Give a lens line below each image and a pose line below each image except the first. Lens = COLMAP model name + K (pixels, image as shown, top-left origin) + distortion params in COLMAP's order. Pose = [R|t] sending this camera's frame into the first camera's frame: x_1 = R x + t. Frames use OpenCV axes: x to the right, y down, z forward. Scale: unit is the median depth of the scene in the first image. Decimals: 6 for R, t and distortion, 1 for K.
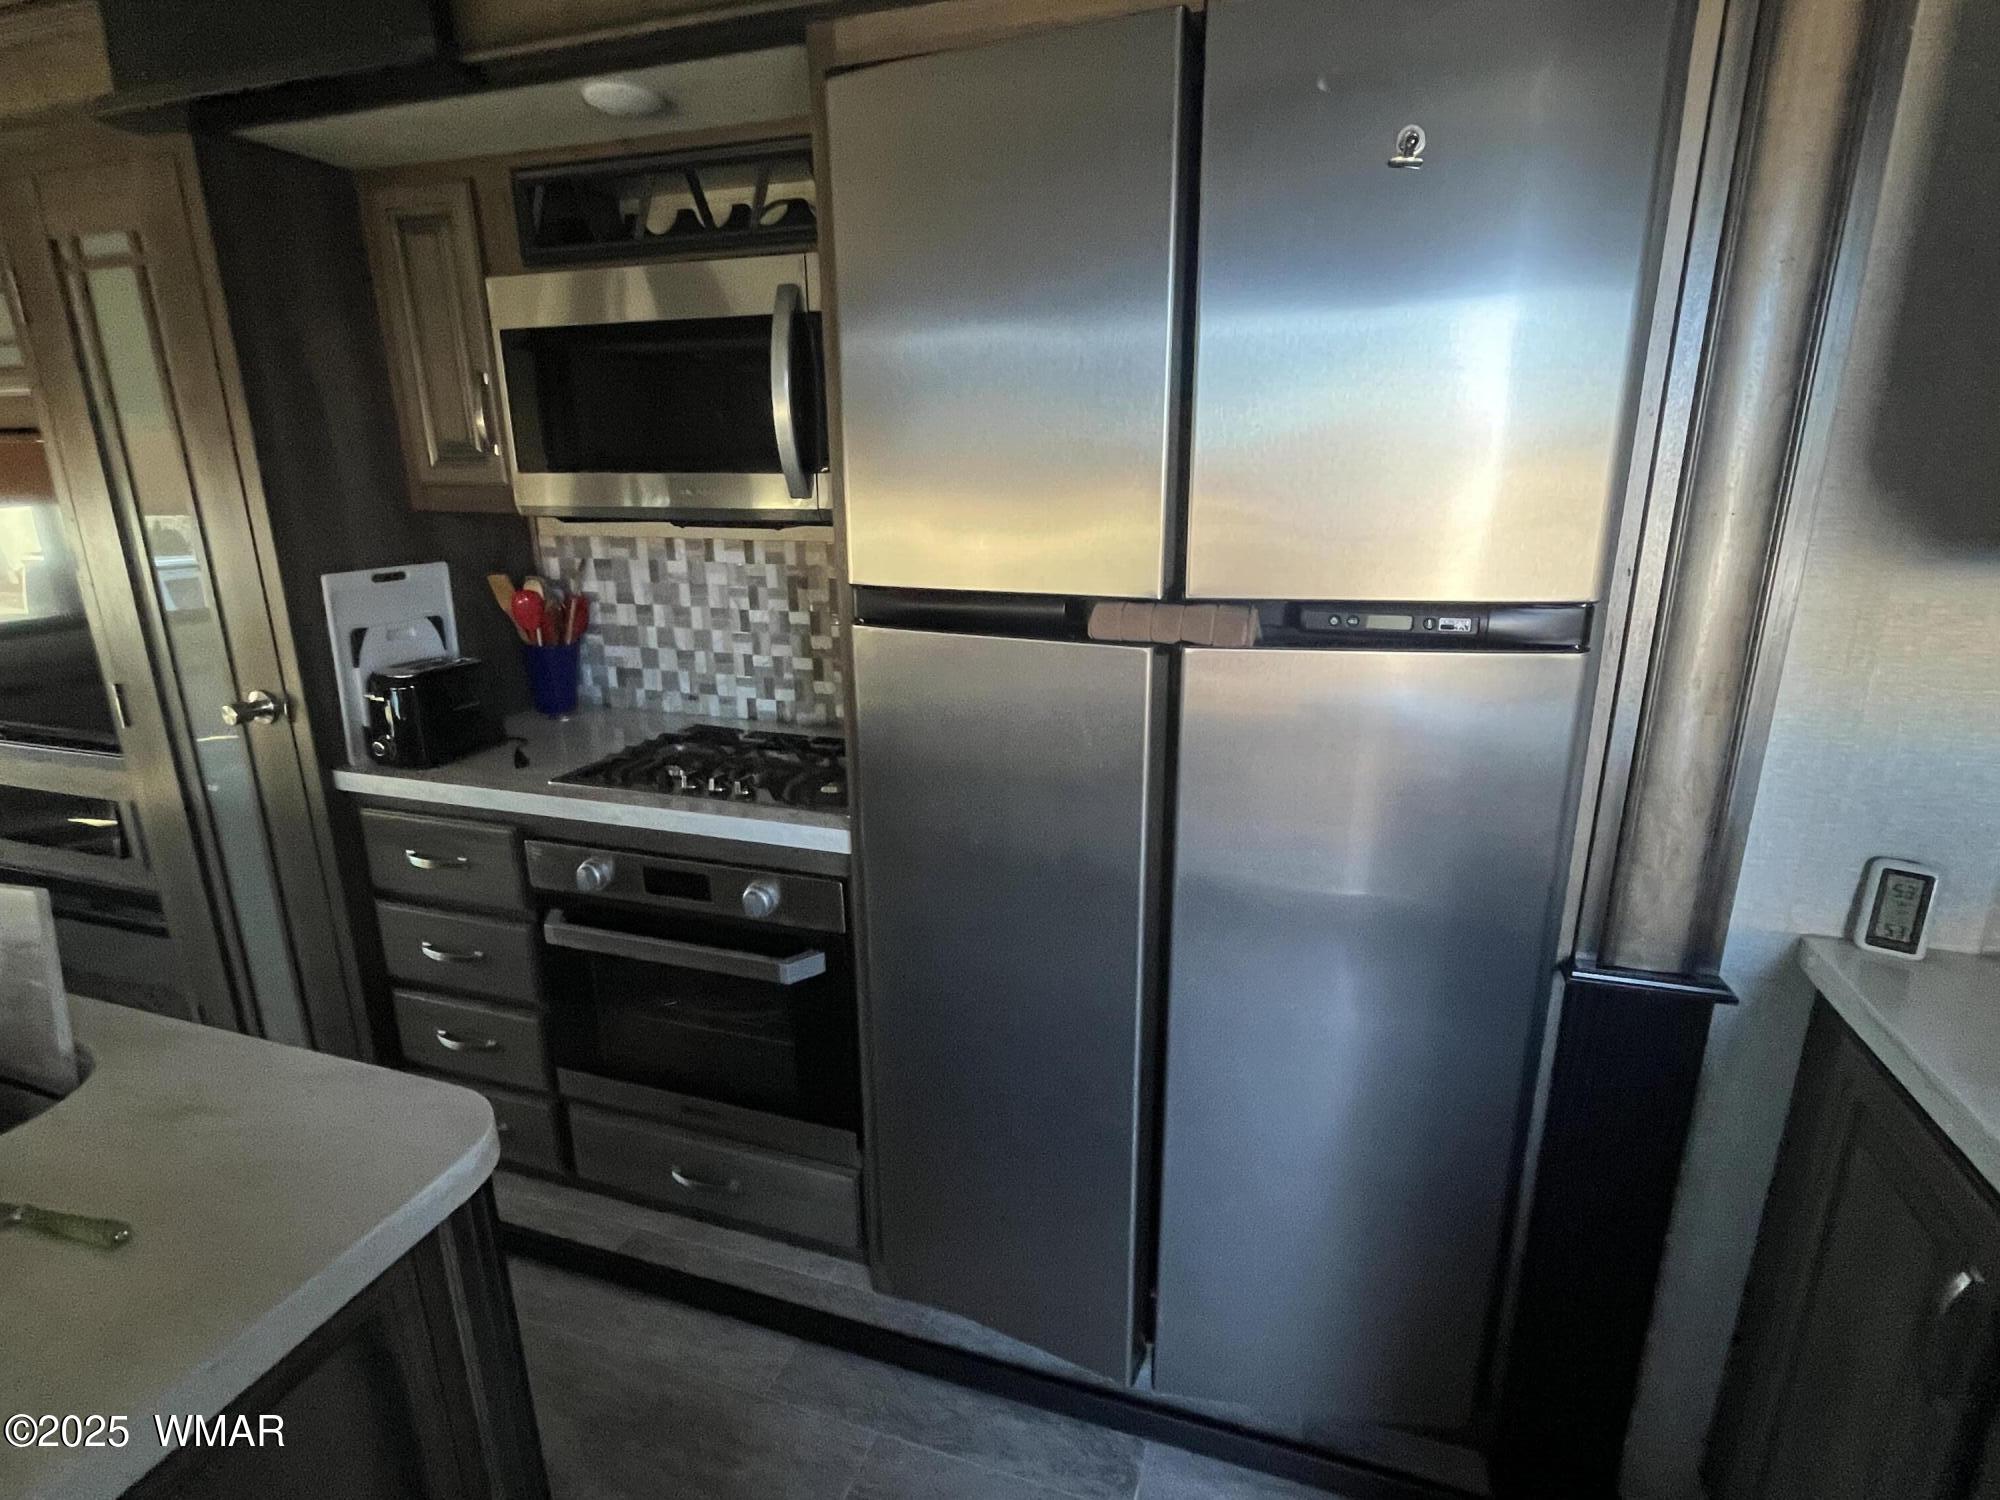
lens RADIAL K [[1002.5, 0, 1000.5], [0, 1002.5, 757.4], [0, 0, 1]] dist [-0.012777, 0.006001]
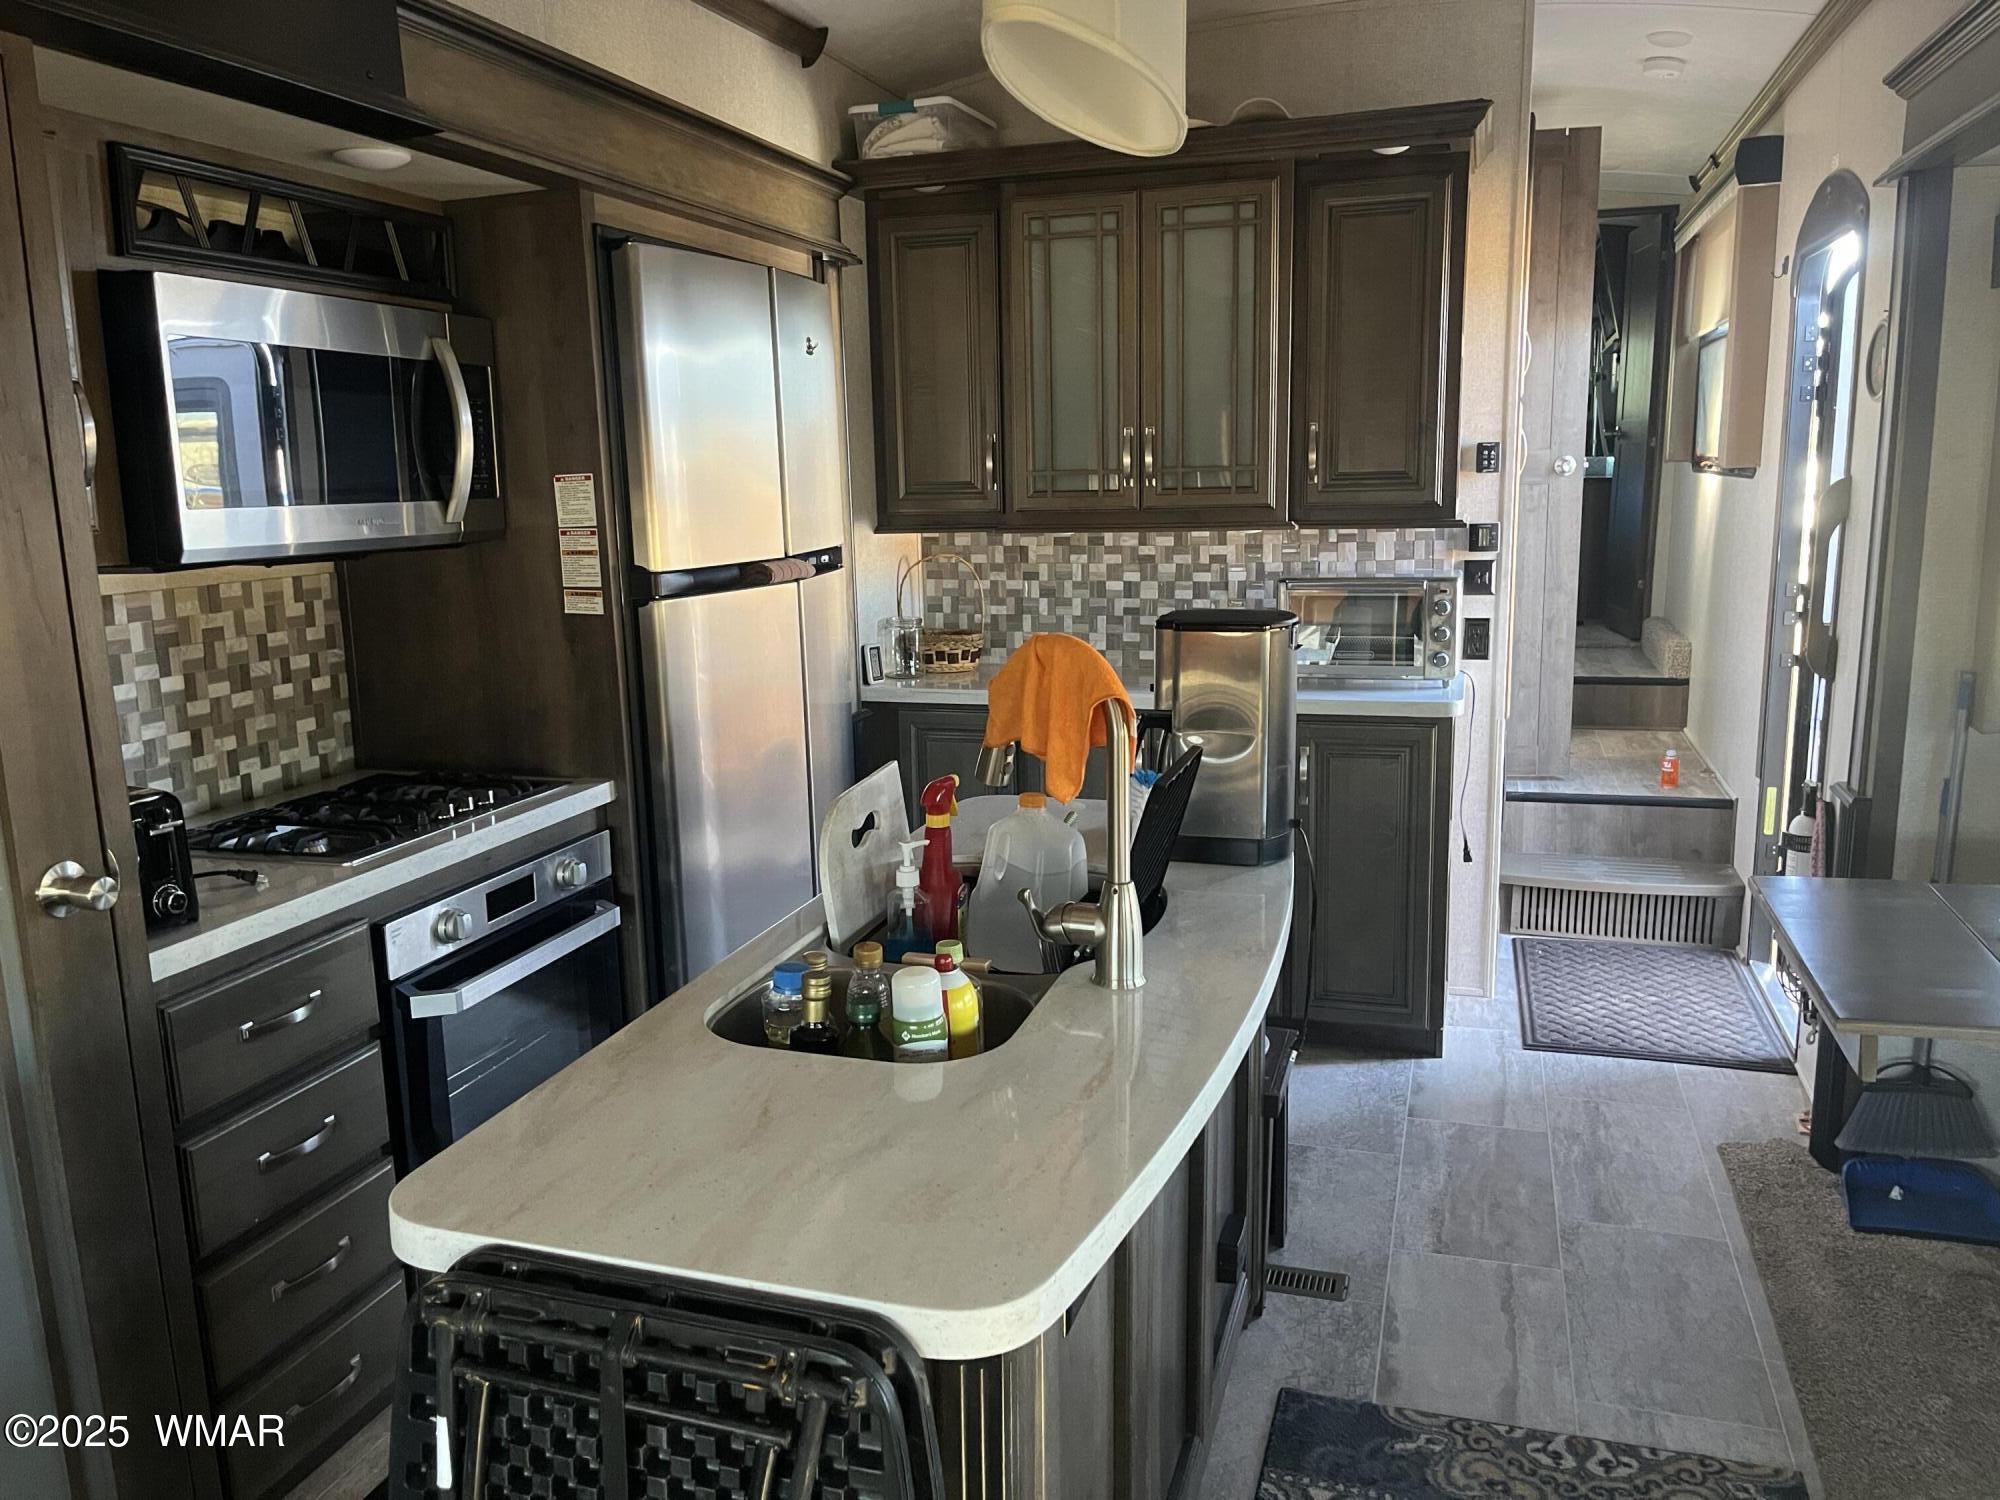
lens RADIAL K [[1520.6, 0, 992.6], [0, 1520.6, 746.1], [0, 0, 1]] dist [0.044839, -0.042198]
pose [[-0.013473, -0.177260, 0.984072, -1.434842], [0.300018, 0.938099, 0.173086, -0.108136], [-0.953838, 0.297571, 0.040542, 0.336659]]
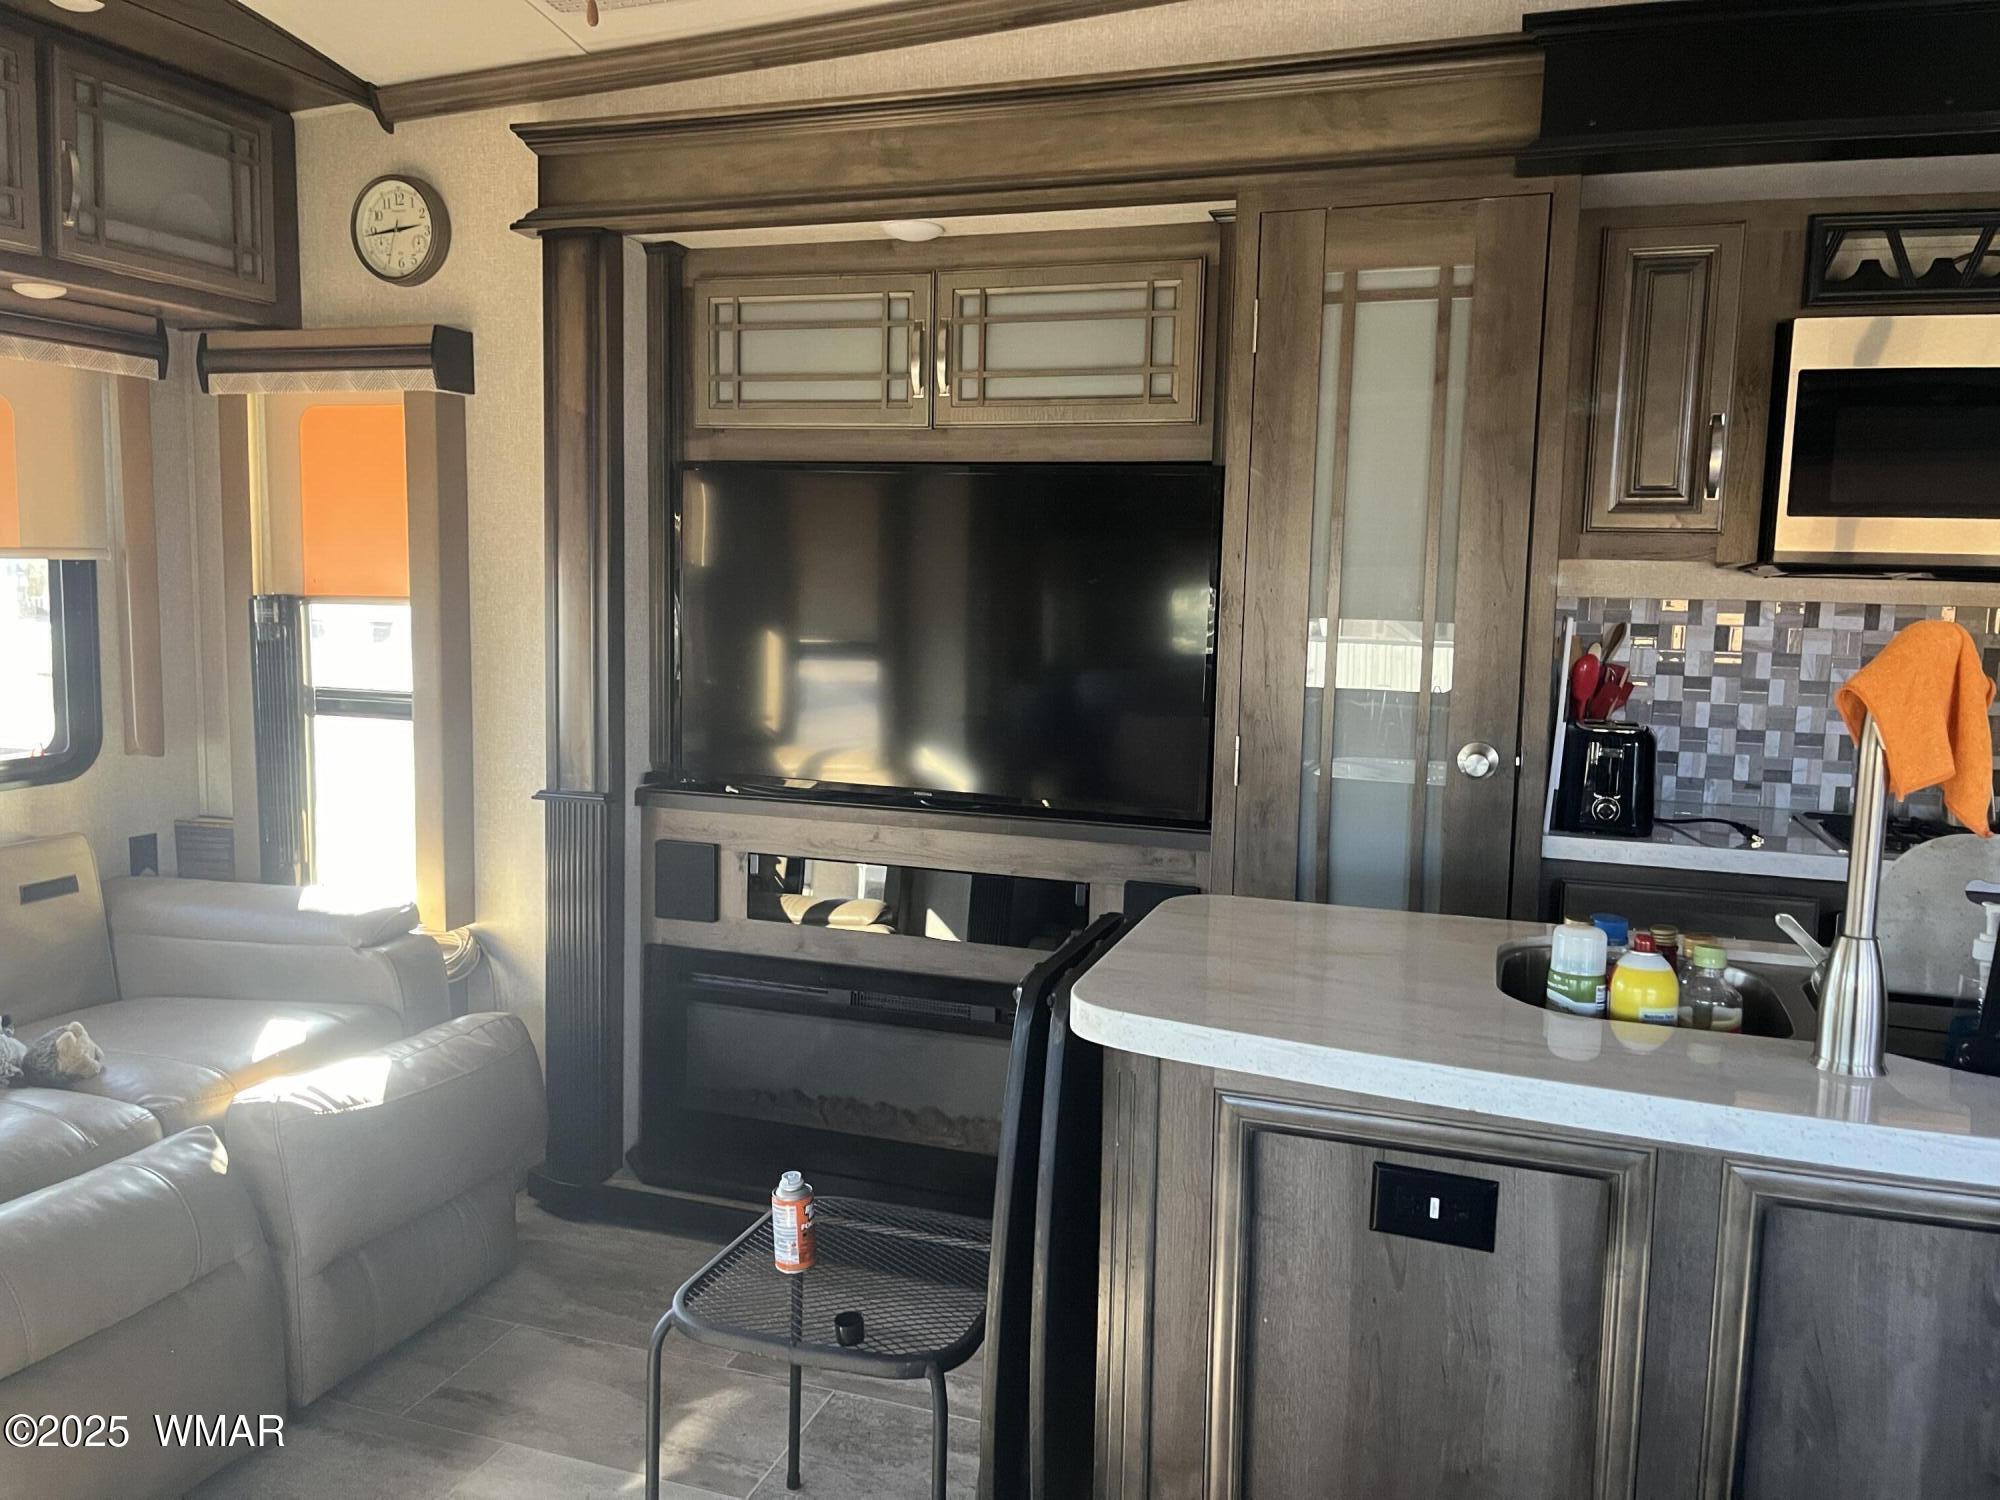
lens RADIAL K [[1520.6, 0, 993.5], [0, 1520.6, 738.3], [0, 0, 1]] dist [0.044839, -0.042198]
pose [[0.999431, 0.030322, -0.014743, -0.996530], [-0.032456, 0.983644, -0.177174, 0.161980], [0.009130, 0.177552, 0.984069, -0.311453]]
